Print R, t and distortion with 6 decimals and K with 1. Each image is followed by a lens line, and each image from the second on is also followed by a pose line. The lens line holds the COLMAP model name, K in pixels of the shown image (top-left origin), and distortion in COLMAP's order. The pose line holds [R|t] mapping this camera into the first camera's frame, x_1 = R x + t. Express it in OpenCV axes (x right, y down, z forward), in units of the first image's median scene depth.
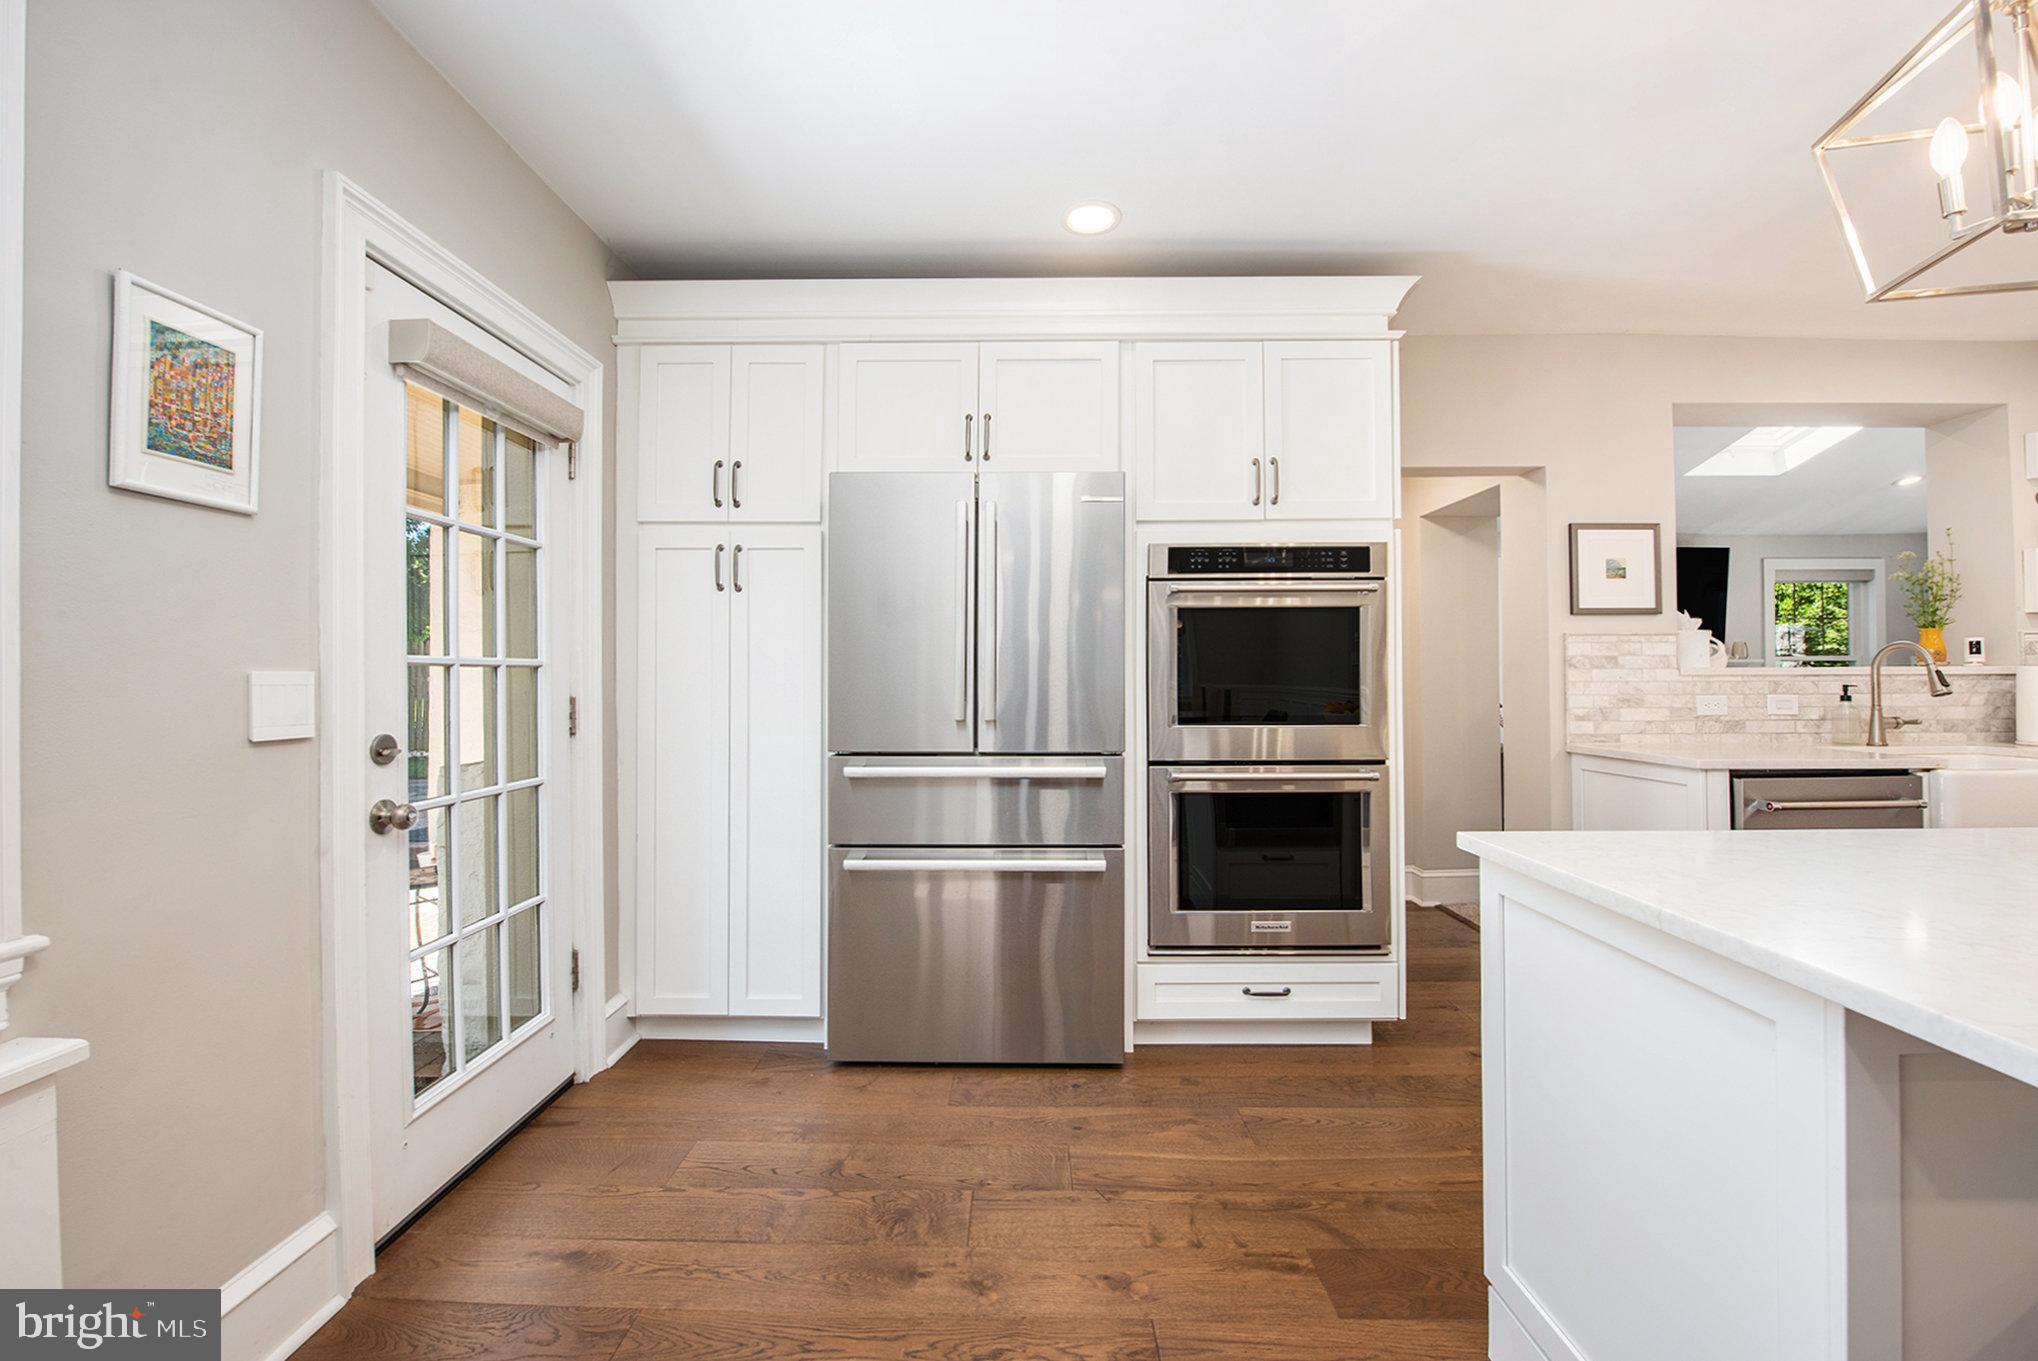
lens RADIAL K [[814.4, 0, 1031.4], [0, 814.4, 666.0], [0, 0, 1]] dist [-0.001736, -0.009051]
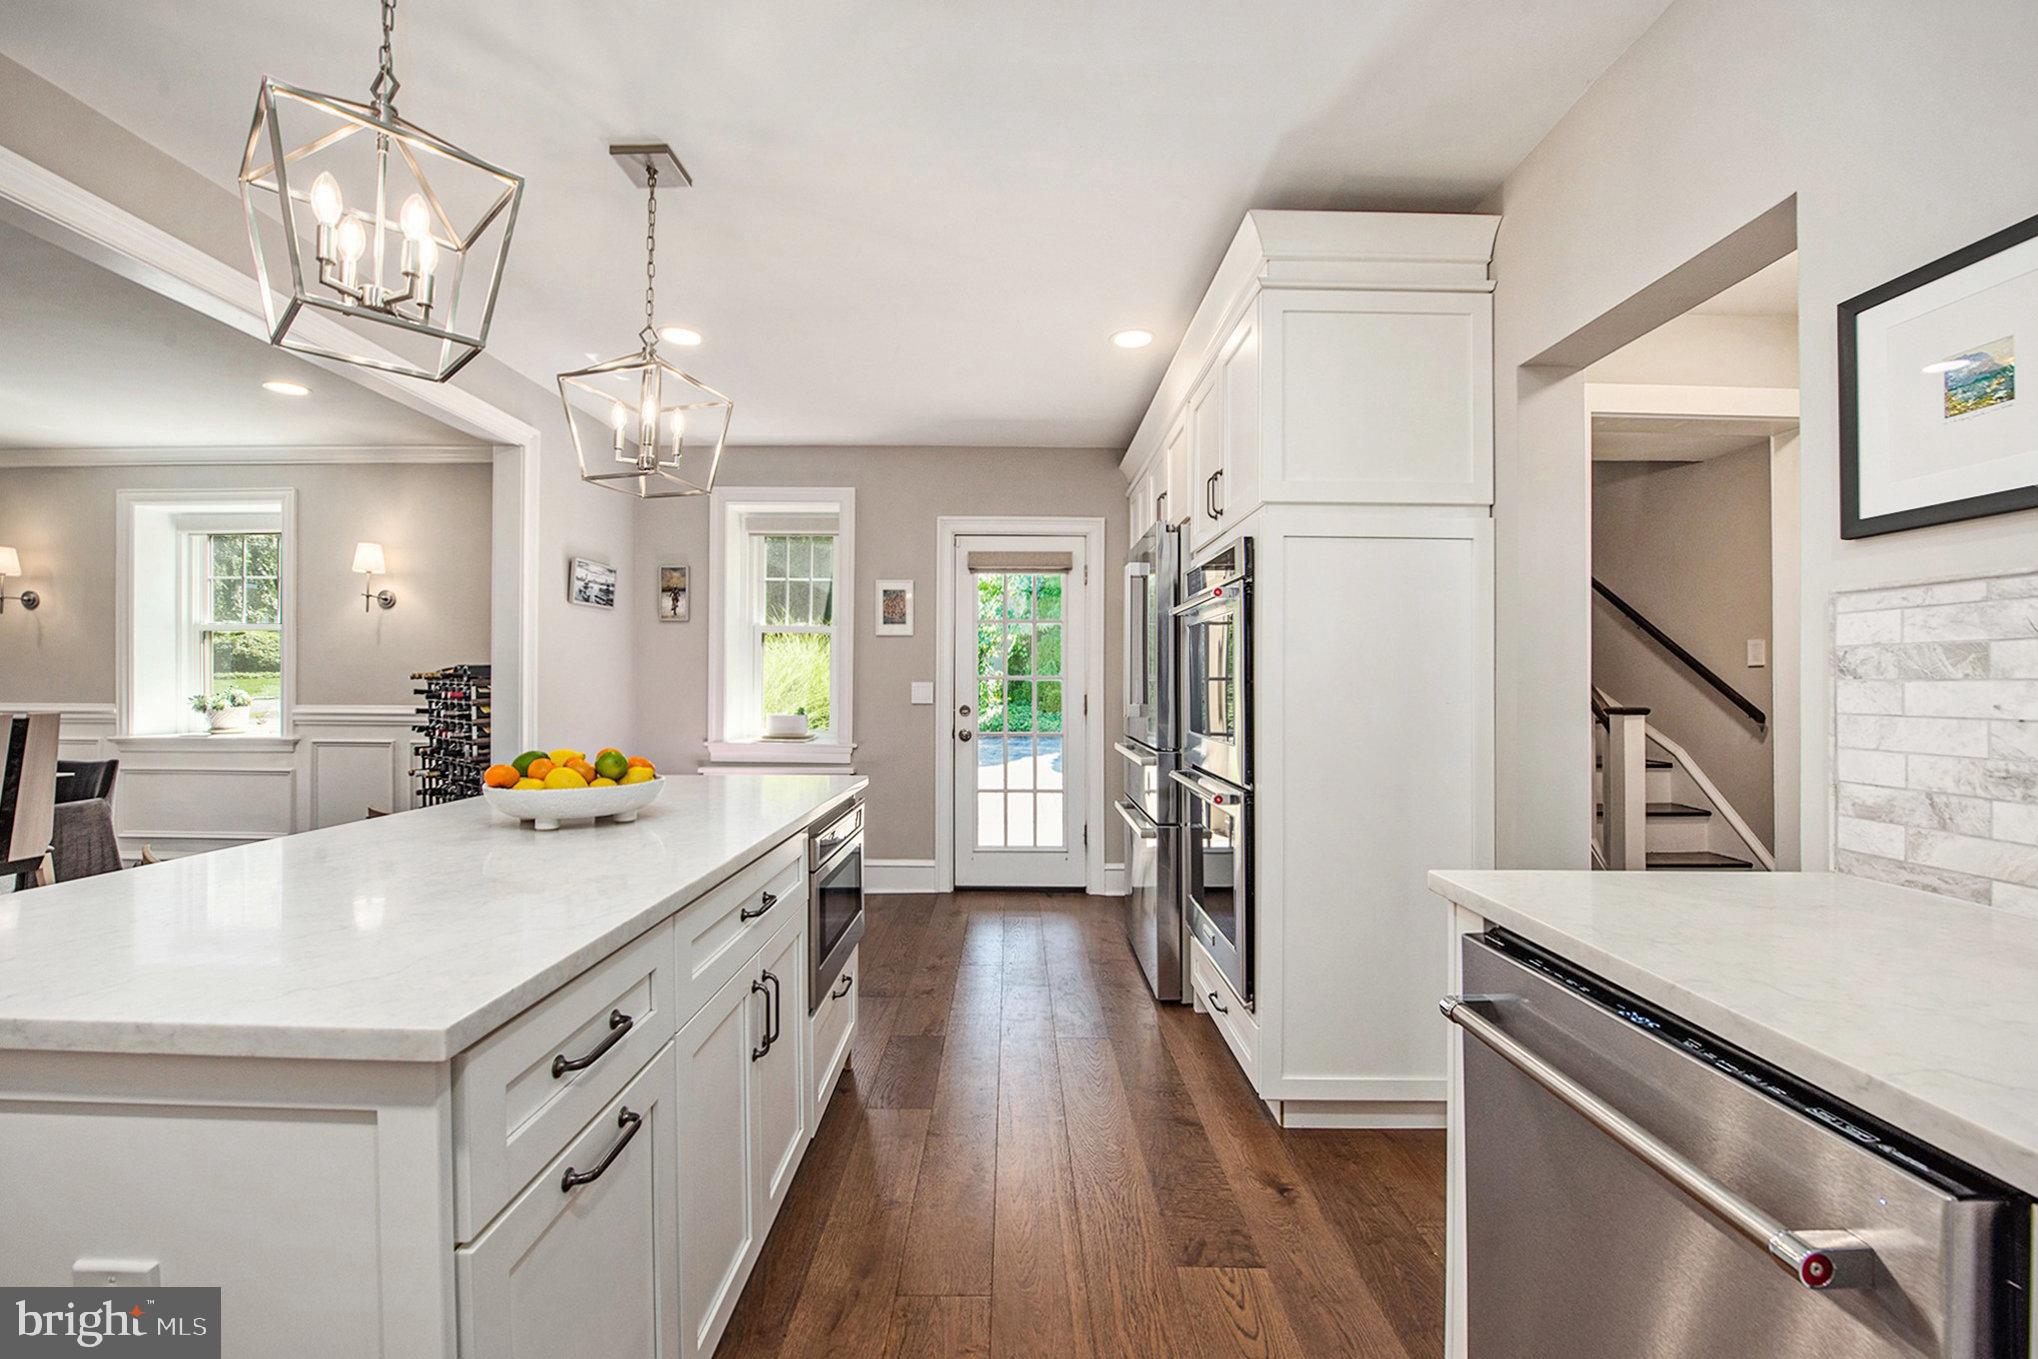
lens RADIAL K [[832.3, 0, 1007.1], [0, 832.3, 679.5], [0, 0, 1]] dist [-0.002296, -0.000213]
pose [[-0.006566, 0.000531, -0.999978, 1.231515], [0.010645, 0.999943, 0.000461, -0.001753], [0.999922, -0.010642, -0.006571, 0.698501]]
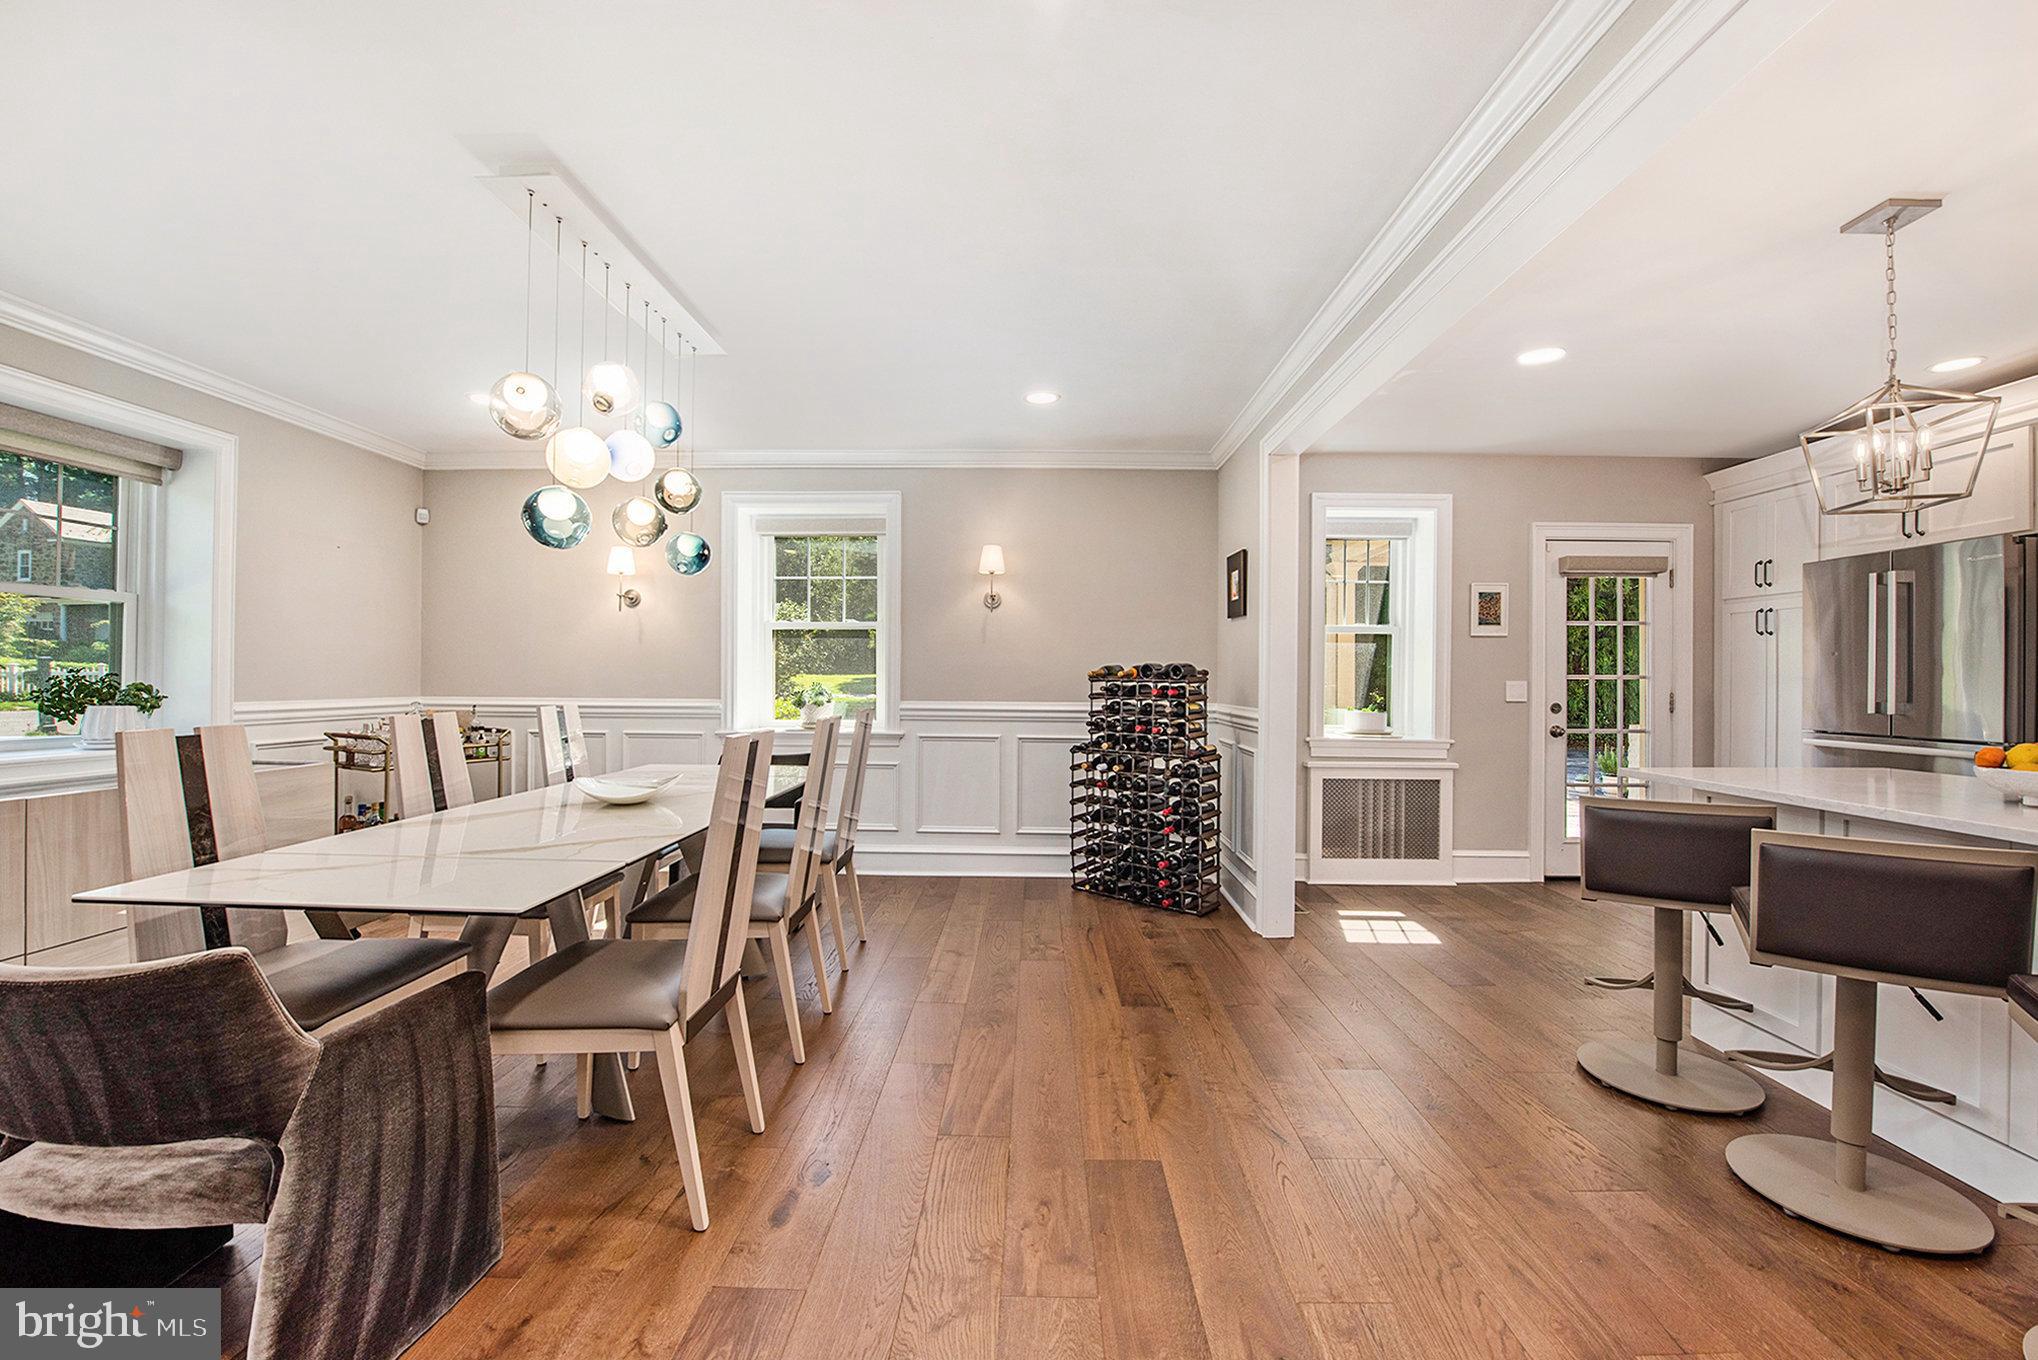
lens RADIAL K [[824.2, 0, 1028.9], [0, 824.2, 680.3], [0, 0, 1]] dist [-0.013523, -0.000465]
pose [[0.002084, -0.001692, -0.999996, 1.284906], [0.006985, 0.999974, -0.001678, -0.003018], [0.999973, -0.006981, 0.002096, -0.539354]]
